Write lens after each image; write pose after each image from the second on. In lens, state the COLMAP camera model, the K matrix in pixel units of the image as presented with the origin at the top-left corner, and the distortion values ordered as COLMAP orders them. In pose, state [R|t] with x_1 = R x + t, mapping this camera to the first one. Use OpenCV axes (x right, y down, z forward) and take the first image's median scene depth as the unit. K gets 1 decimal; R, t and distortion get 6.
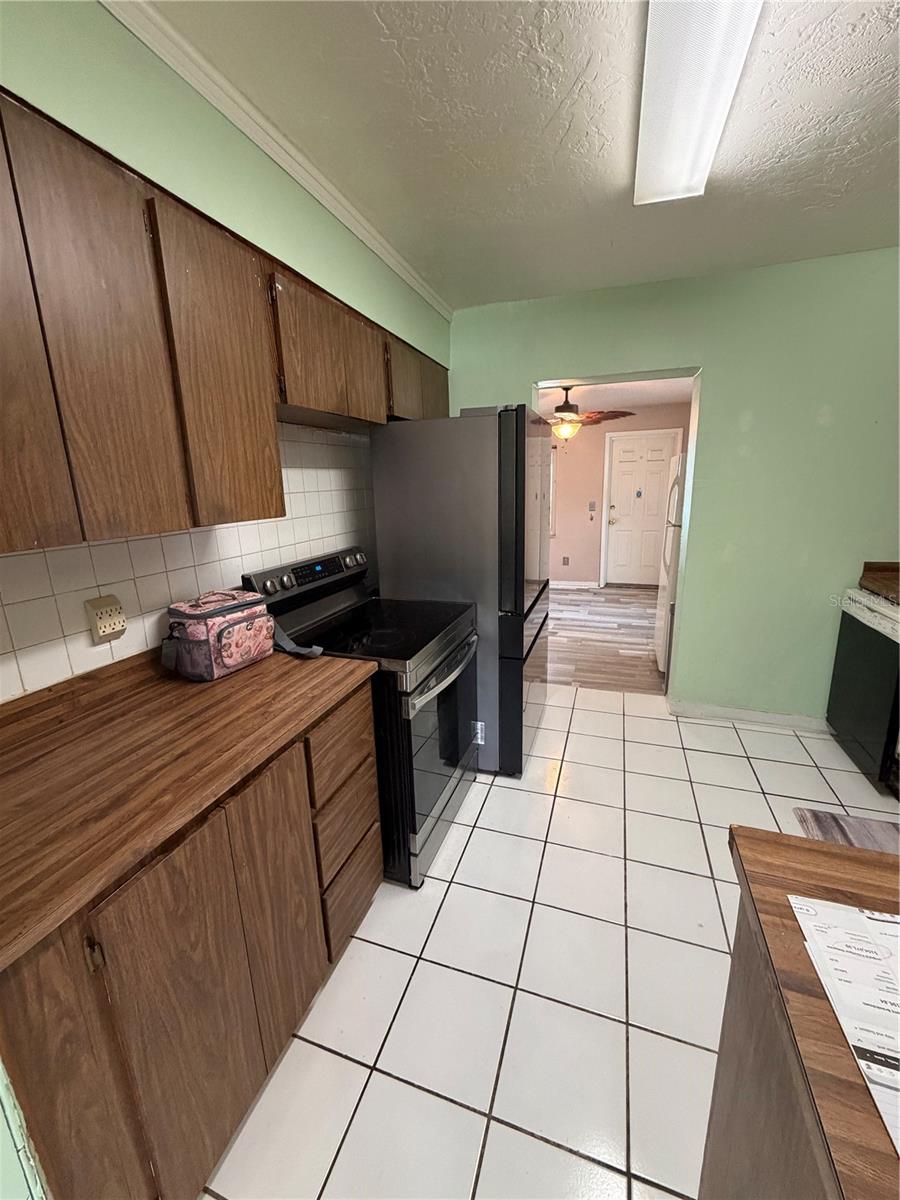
lens RADIAL K [[478.9, 0, 450.0], [0, 478.9, 600.0], [0, 0, 1]] dist [-0.001130, 0.000514]
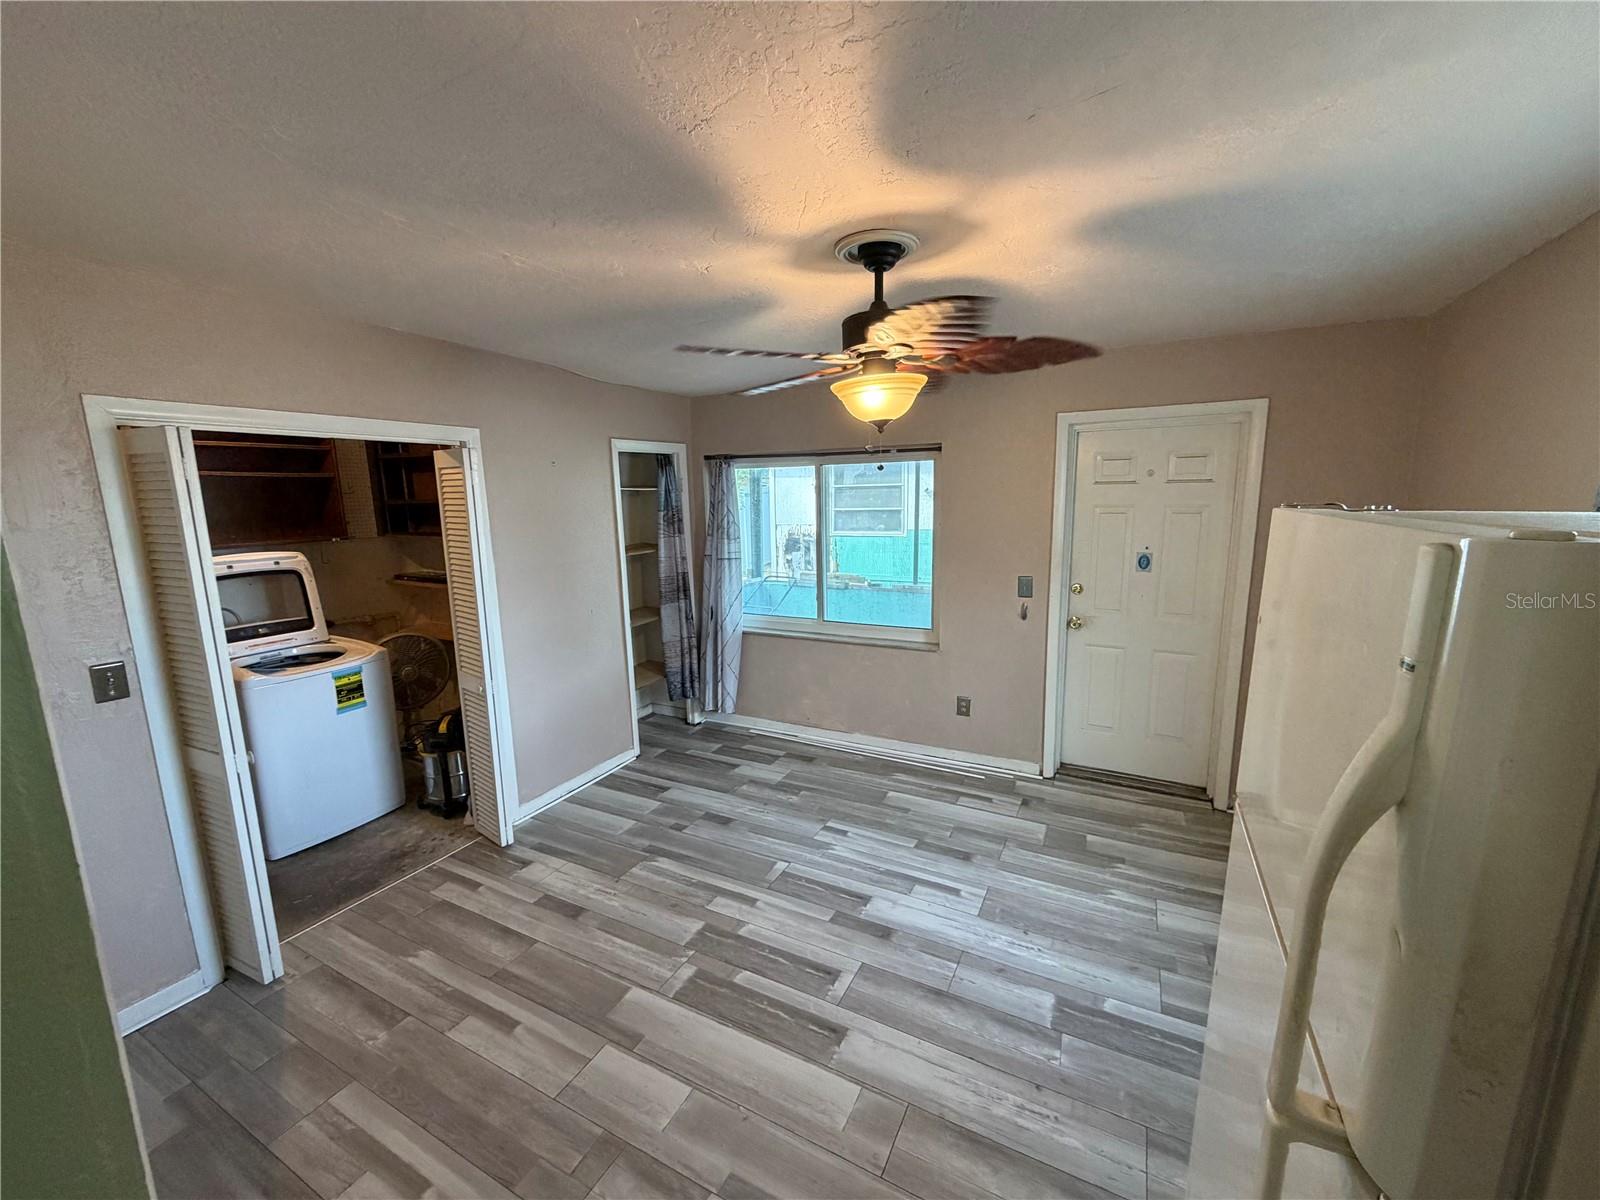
lens RADIAL K [[638.6, 0, 800.0], [0, 638.6, 600.0], [0, 0, 1]] dist [-0.001130, 0.000514]
pose [[0.989231, 0.038782, -0.141129, 0.200908], [-0.048890, 0.996427, -0.068869, -0.150279], [0.137954, 0.075027, 0.987593, 0.467407]]
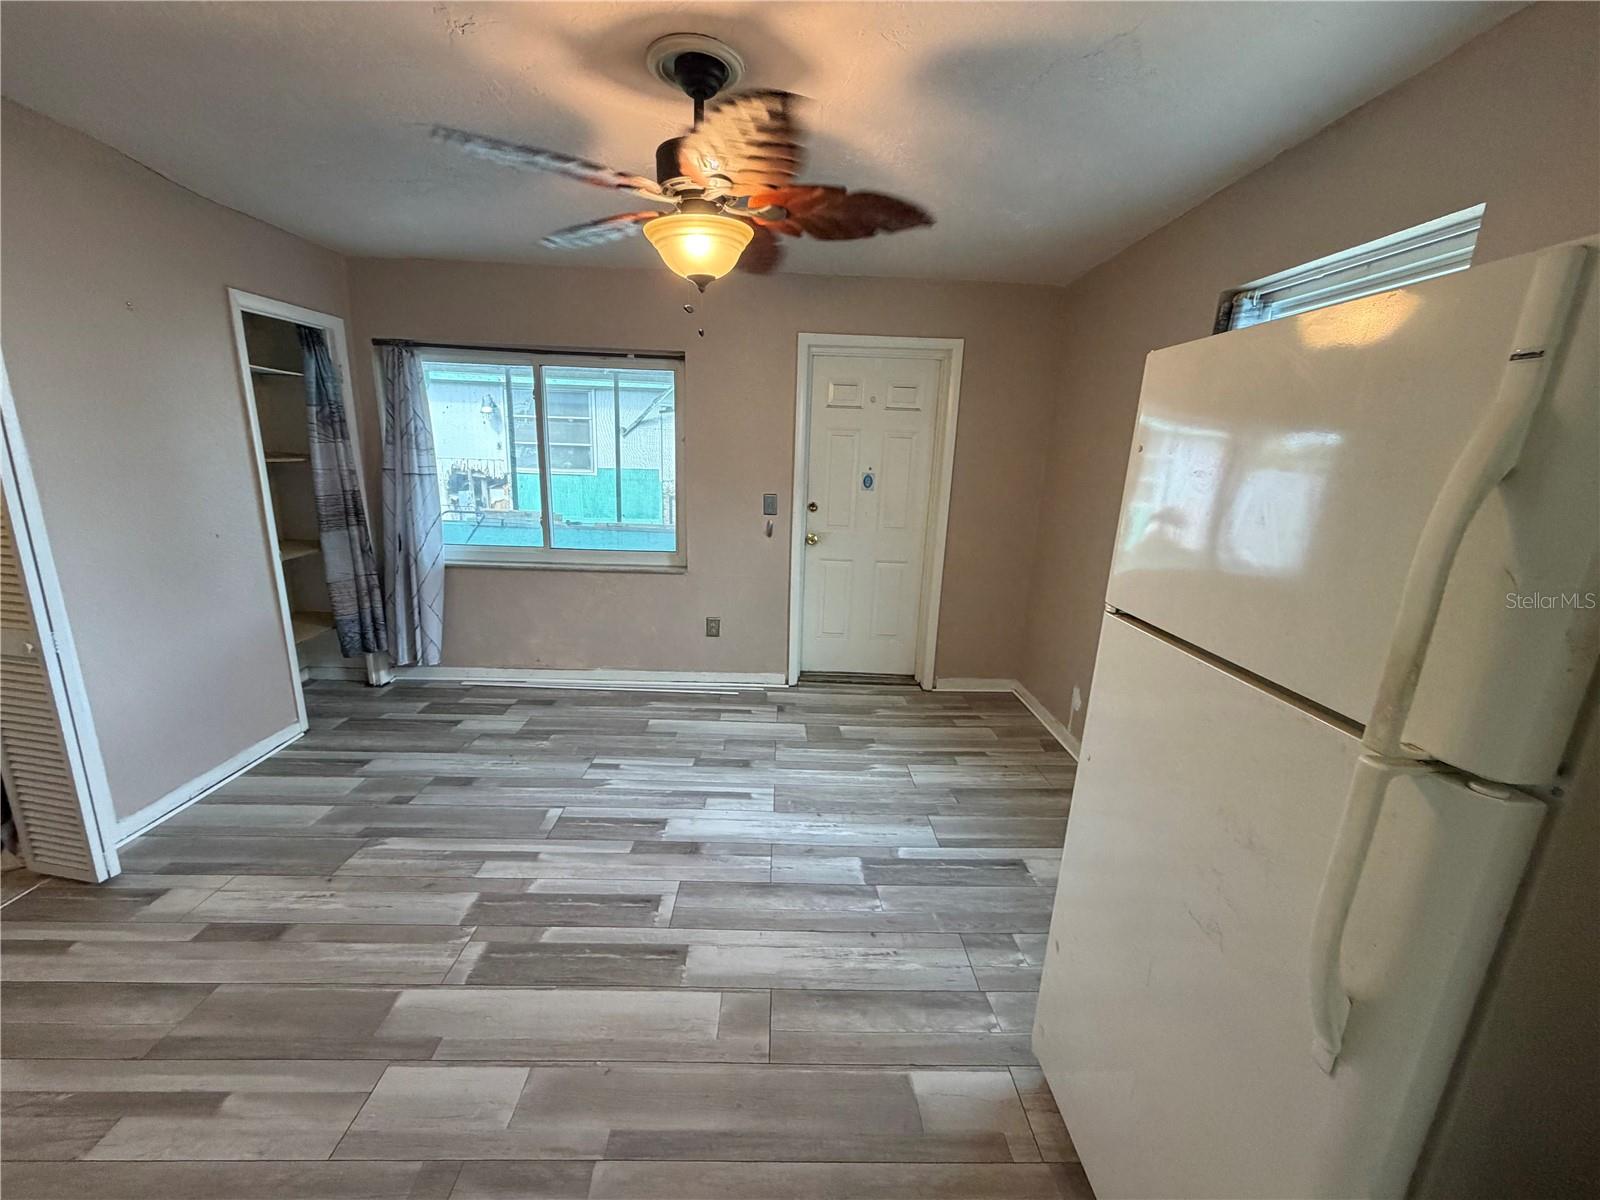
lens RADIAL K [[638.6, 0, 800.0], [0, 638.6, 600.0], [0, 0, 1]] dist [-0.001130, 0.000514]
pose [[0.933670, -0.017063, 0.357729, 0.127402], [0.020393, 0.999777, -0.005537, -0.116761], [-0.357554, 0.012465, 0.933809, 0.504021]]
